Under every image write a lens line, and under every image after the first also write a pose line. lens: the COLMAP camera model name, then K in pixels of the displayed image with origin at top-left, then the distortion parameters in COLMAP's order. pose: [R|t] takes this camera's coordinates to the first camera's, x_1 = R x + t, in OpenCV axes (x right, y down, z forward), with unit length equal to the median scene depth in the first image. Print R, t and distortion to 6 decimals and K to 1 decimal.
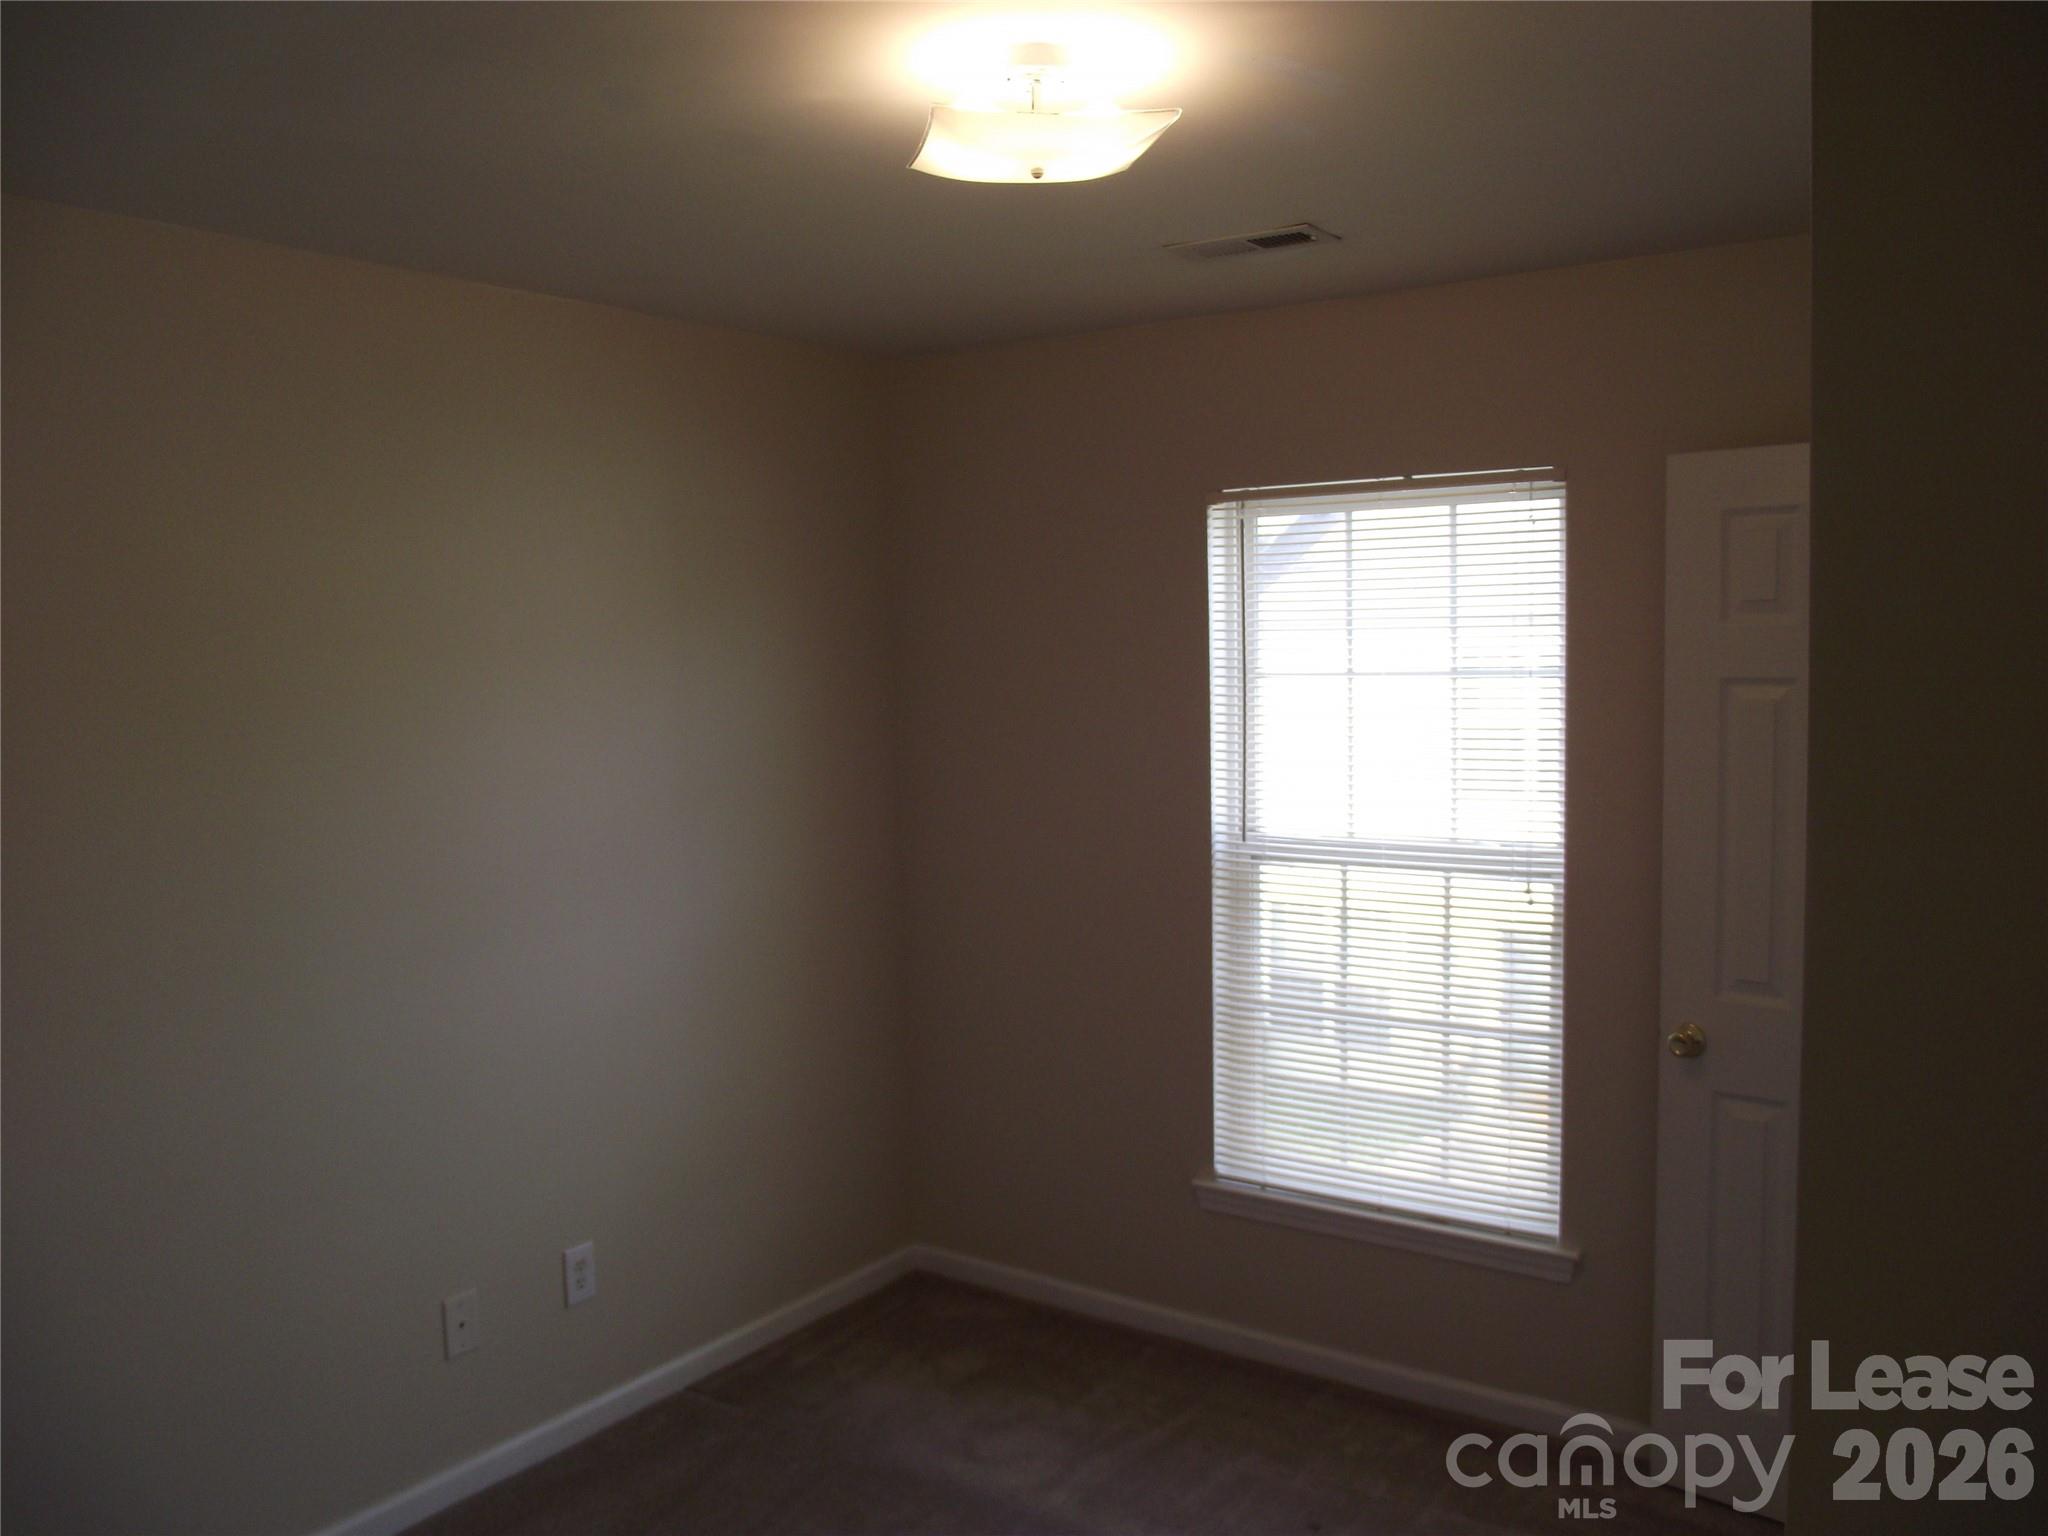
lens RADIAL K [[1640.5, 0, 1015.5], [0, 1640.5, 755.3], [0, 0, 1]] dist [0.007145, 0.000814]
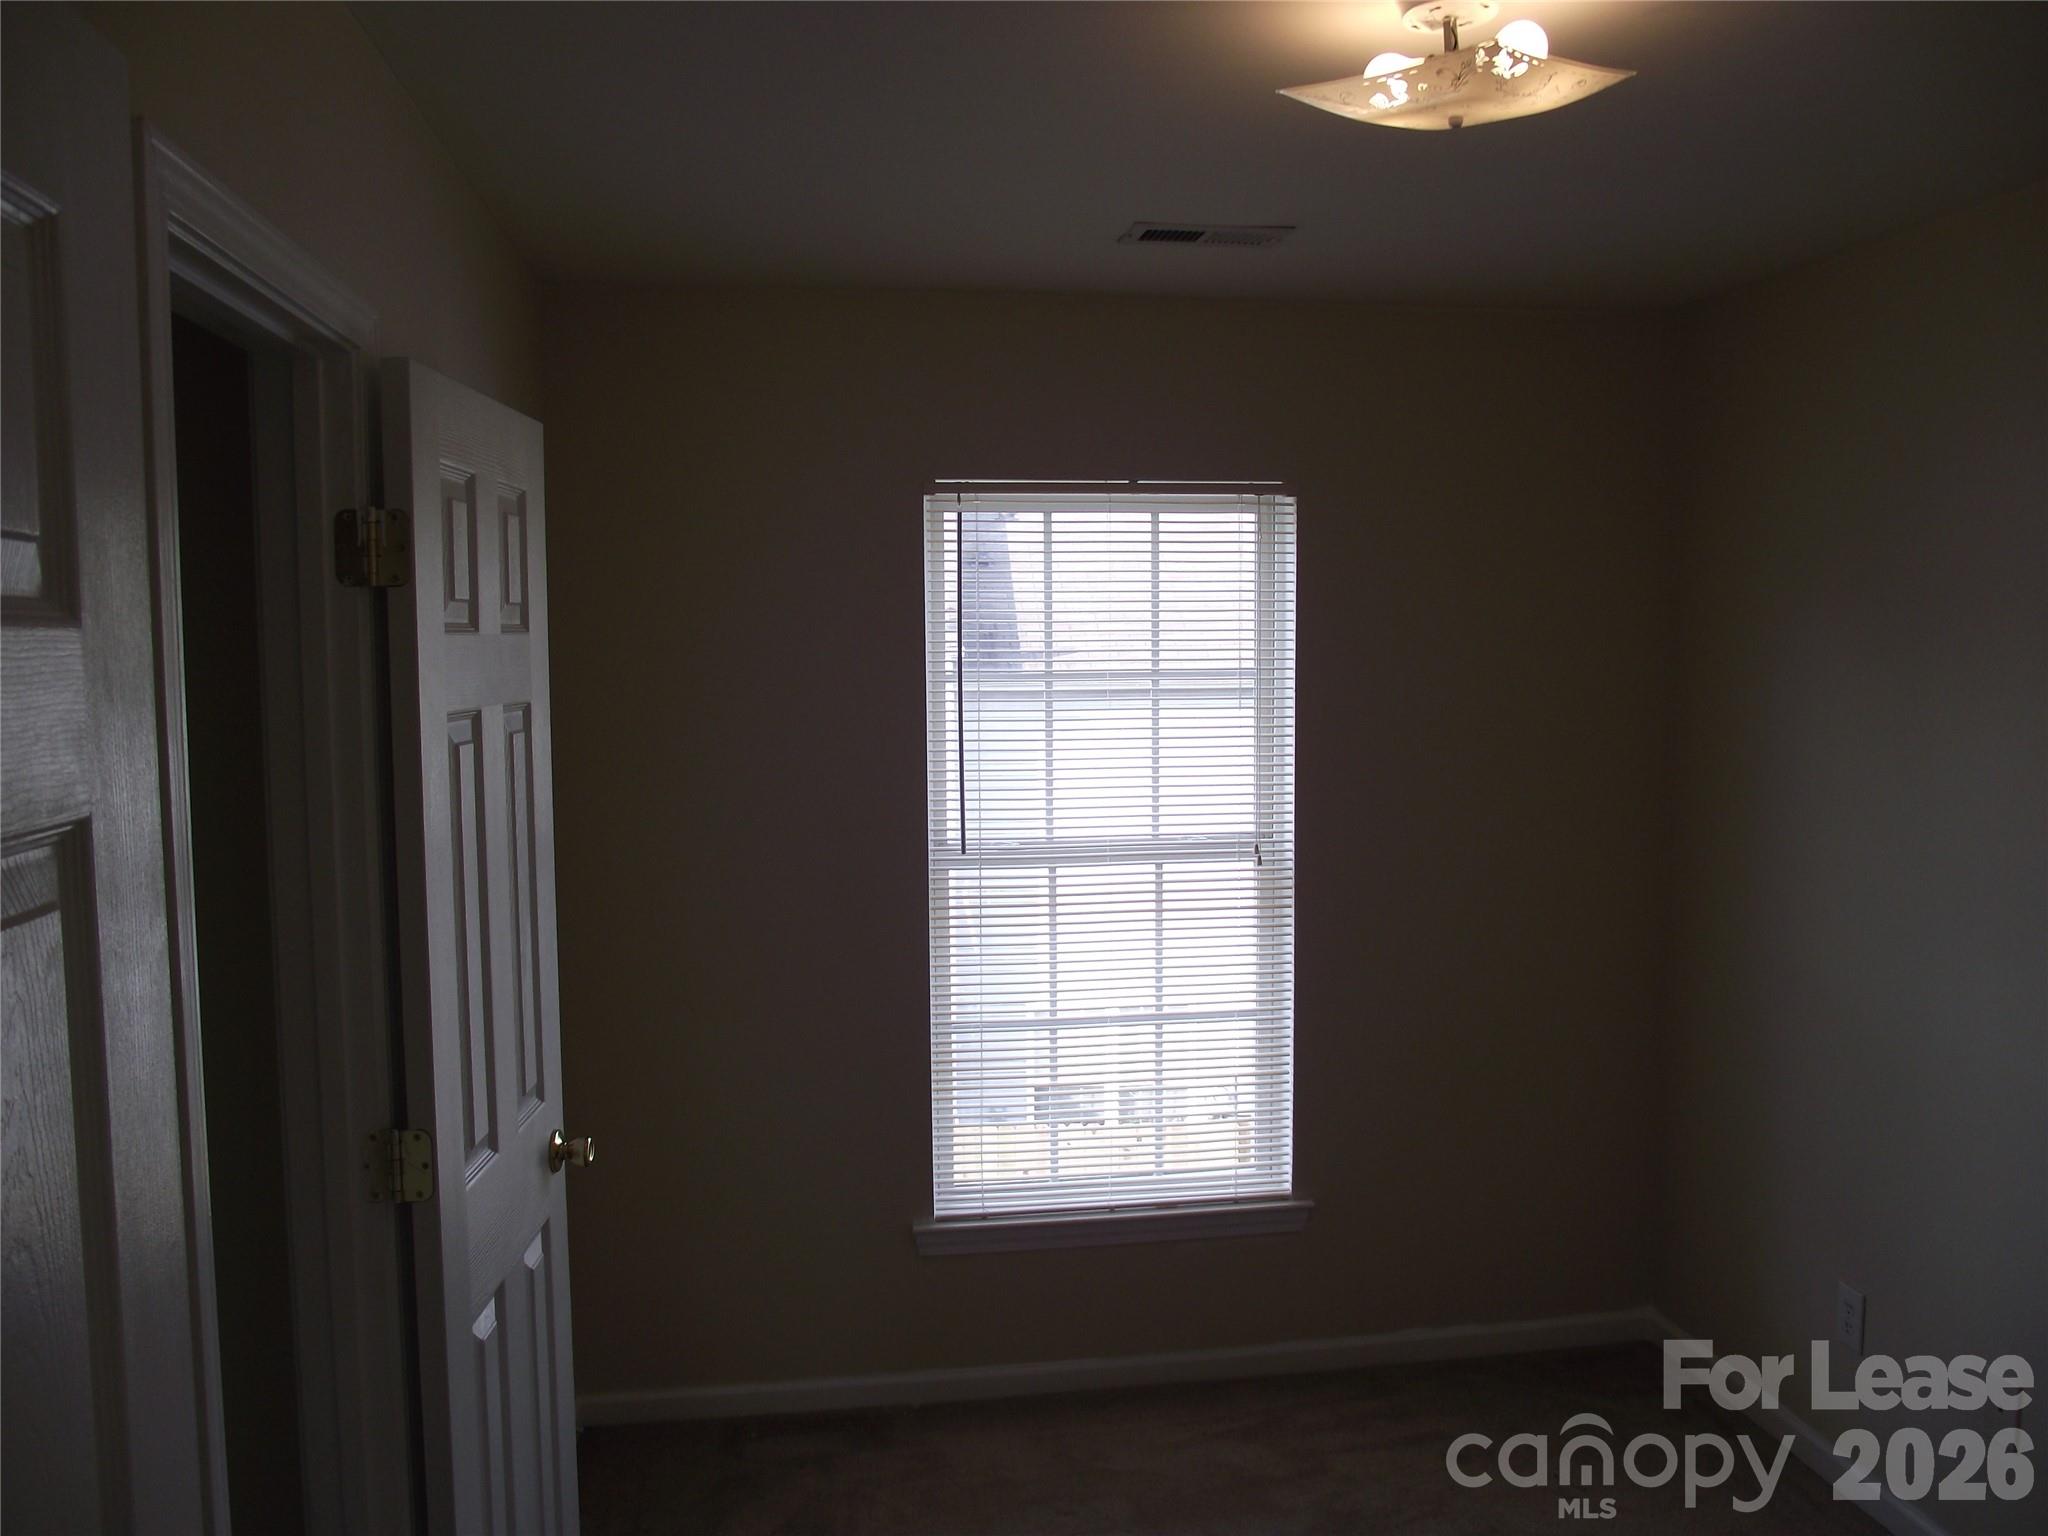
lens RADIAL K [[1640.5, 0, 1021.6], [0, 1640.5, 772.1], [0, 0, 1]] dist [0.007145, 0.000814]
pose [[0.735627, -0.043538, 0.675986, -0.485849], [0.044020, 0.998896, 0.016432, -0.009576], [-0.675955, 0.017669, 0.736731, 0.291329]]
